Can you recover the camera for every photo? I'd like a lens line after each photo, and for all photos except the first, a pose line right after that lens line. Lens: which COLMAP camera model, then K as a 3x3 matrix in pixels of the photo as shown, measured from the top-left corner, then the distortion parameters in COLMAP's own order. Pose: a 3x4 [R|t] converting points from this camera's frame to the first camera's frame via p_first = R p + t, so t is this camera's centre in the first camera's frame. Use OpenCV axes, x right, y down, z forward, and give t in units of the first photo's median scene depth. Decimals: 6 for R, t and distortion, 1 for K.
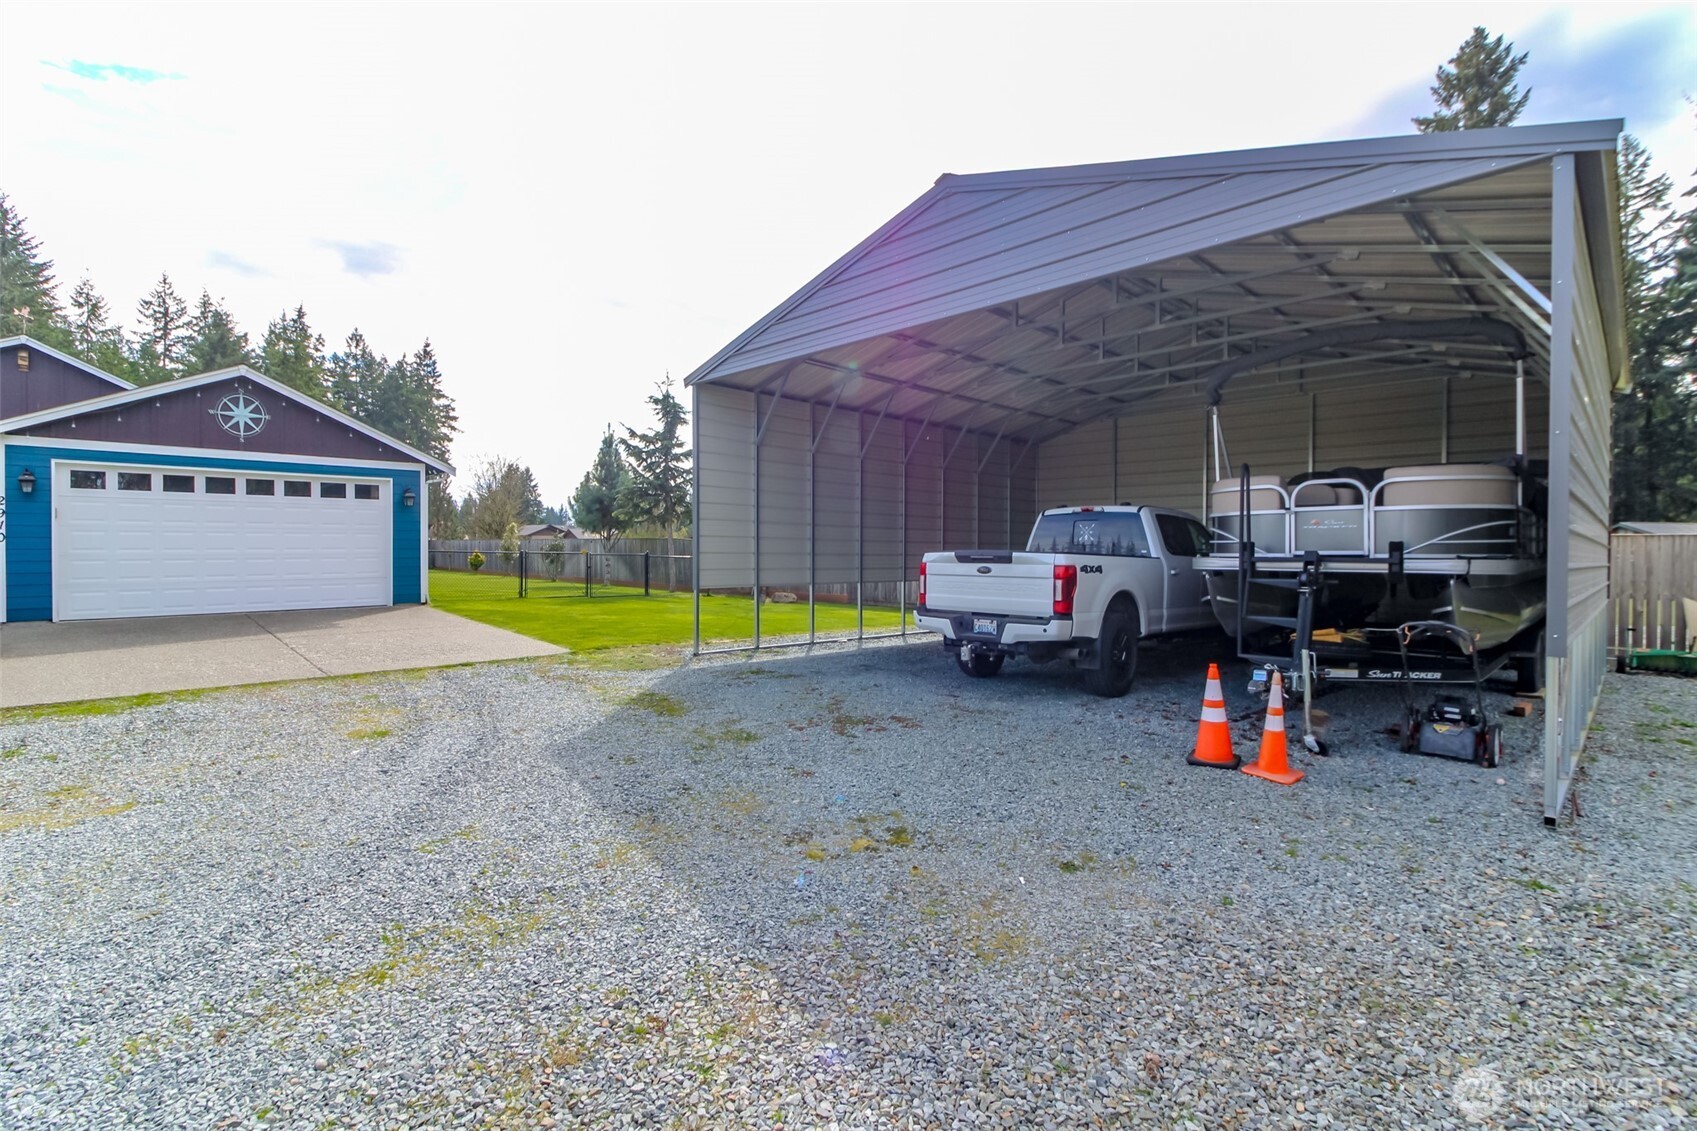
lens RADIAL K [[776.2, 0, 838.2], [0, 776.2, 559.7], [0, 0, 1]] dist [0.009759, -0.008724]
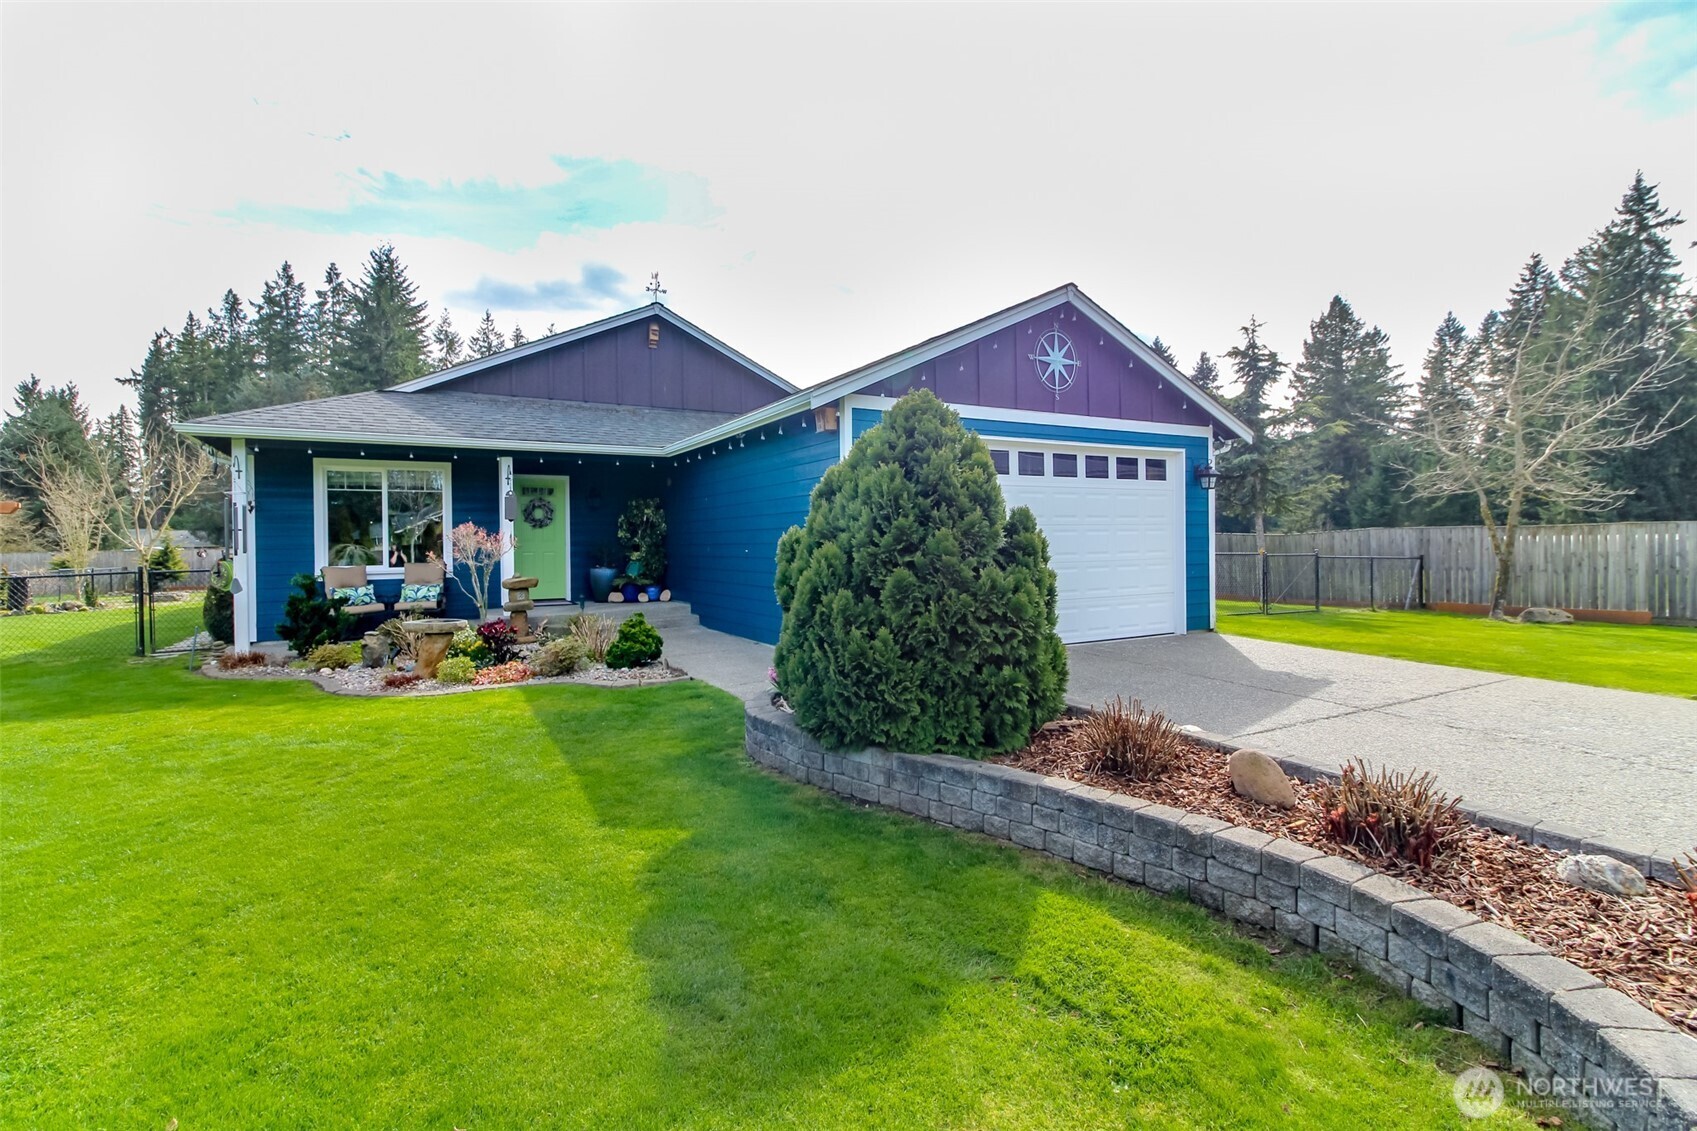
lens RADIAL K [[776.2, 0, 834.1], [0, 776.2, 547.3], [0, 0, 1]] dist [0.009759, -0.008724]
pose [[0.967240, -0.019448, -0.253120, -0.375130], [0.016476, 0.999768, -0.013856, -0.006787], [0.253330, 0.009232, 0.967336, 0.136072]]
